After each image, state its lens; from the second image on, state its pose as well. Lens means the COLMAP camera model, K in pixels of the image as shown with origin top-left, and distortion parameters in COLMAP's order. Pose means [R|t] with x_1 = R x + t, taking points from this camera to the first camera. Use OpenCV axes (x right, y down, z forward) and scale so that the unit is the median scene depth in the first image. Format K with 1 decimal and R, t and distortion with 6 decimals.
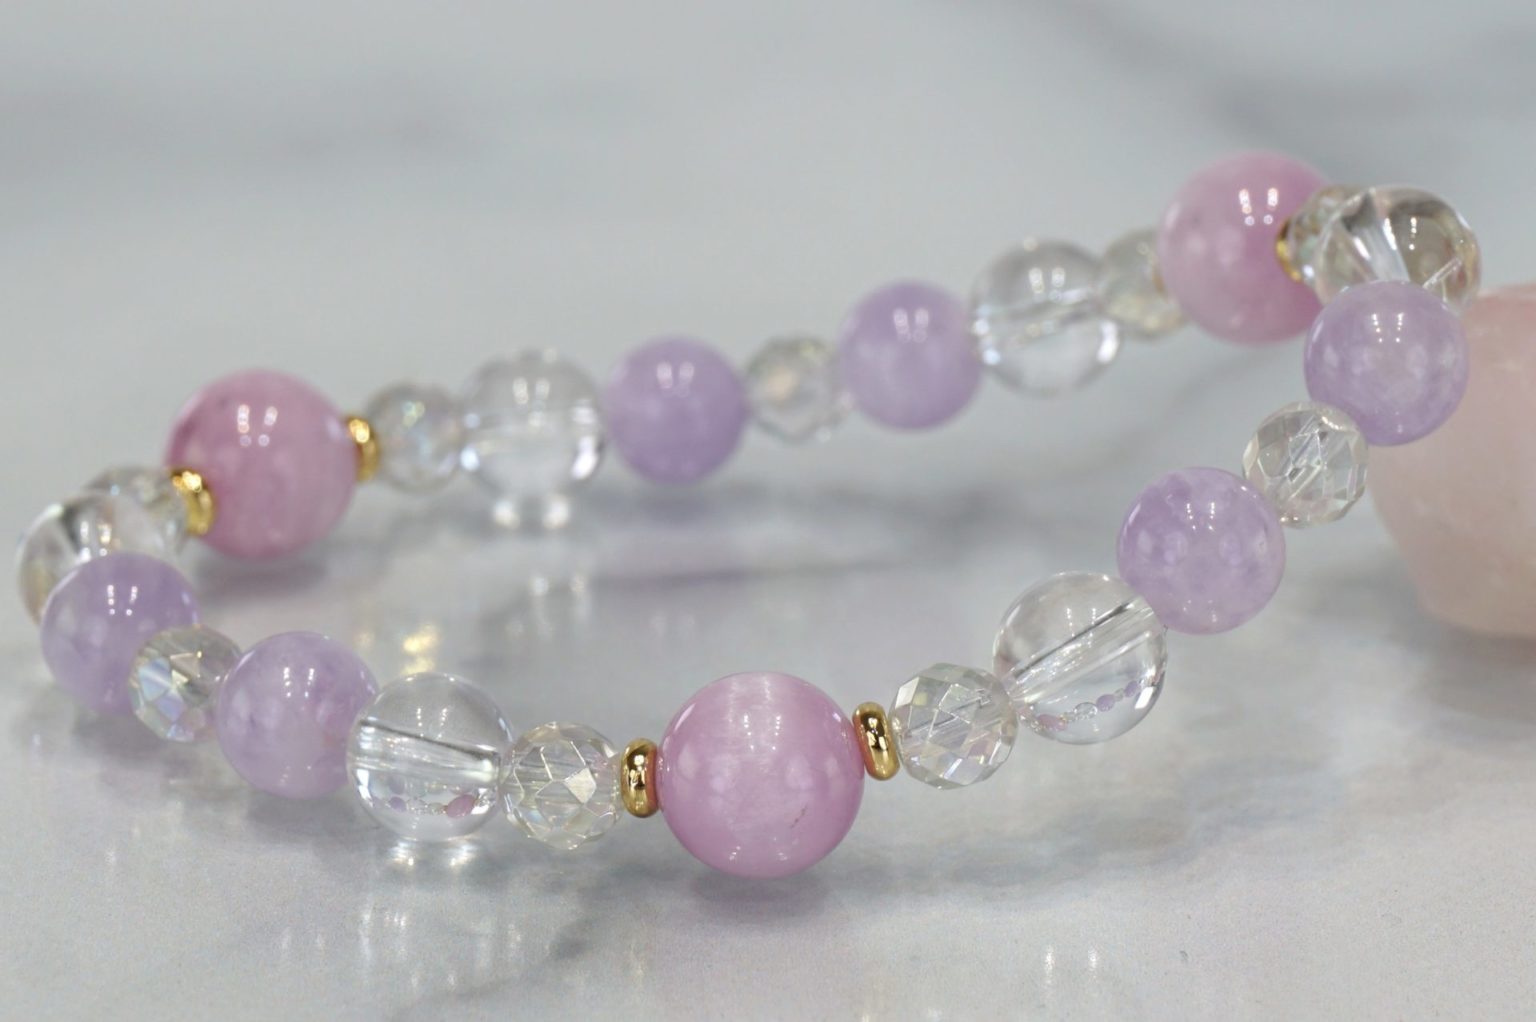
lens RADIAL K [[6210.2, 0, 758.4], [0, 6210.2, 509.7], [0, 0, 1]] dist [-0.013874, 0.000000]
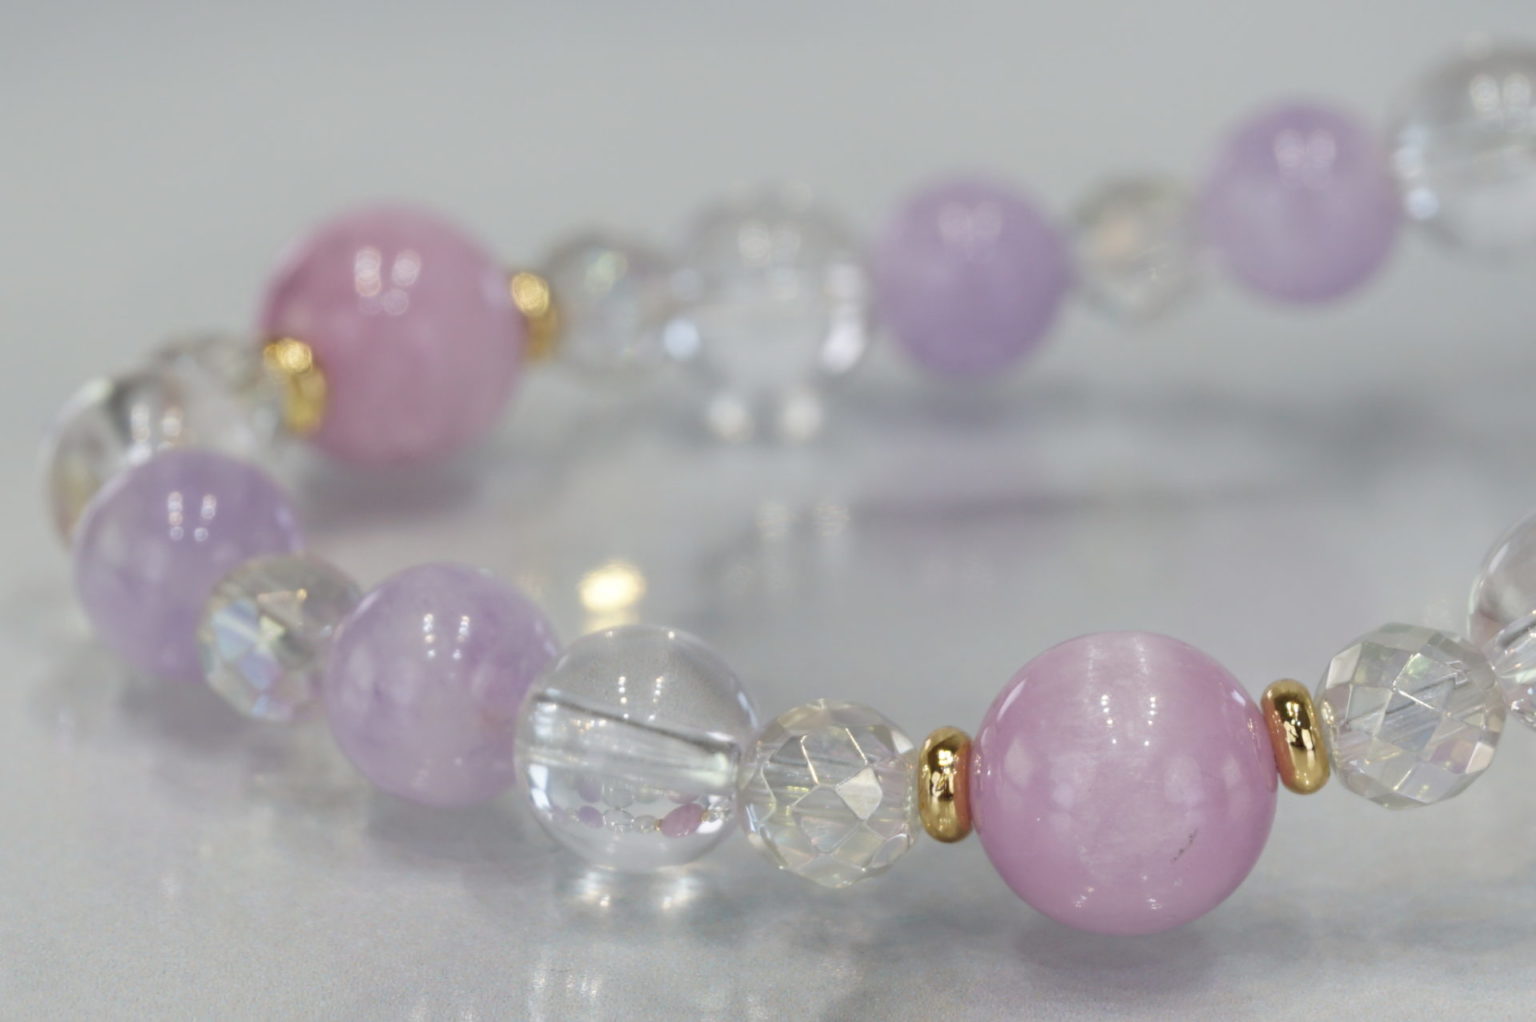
lens RADIAL K [[6210.2, 0, 776.7], [0, 6210.2, 513.7], [0, 0, 1]] dist [-0.013874, 0.000000]
pose [[0.999781, 0.016847, -0.012420, -0.028786], [-0.016891, 0.999851, -0.003431, 0.015732], [0.012360, 0.003640, 0.999917, 0.310363]]
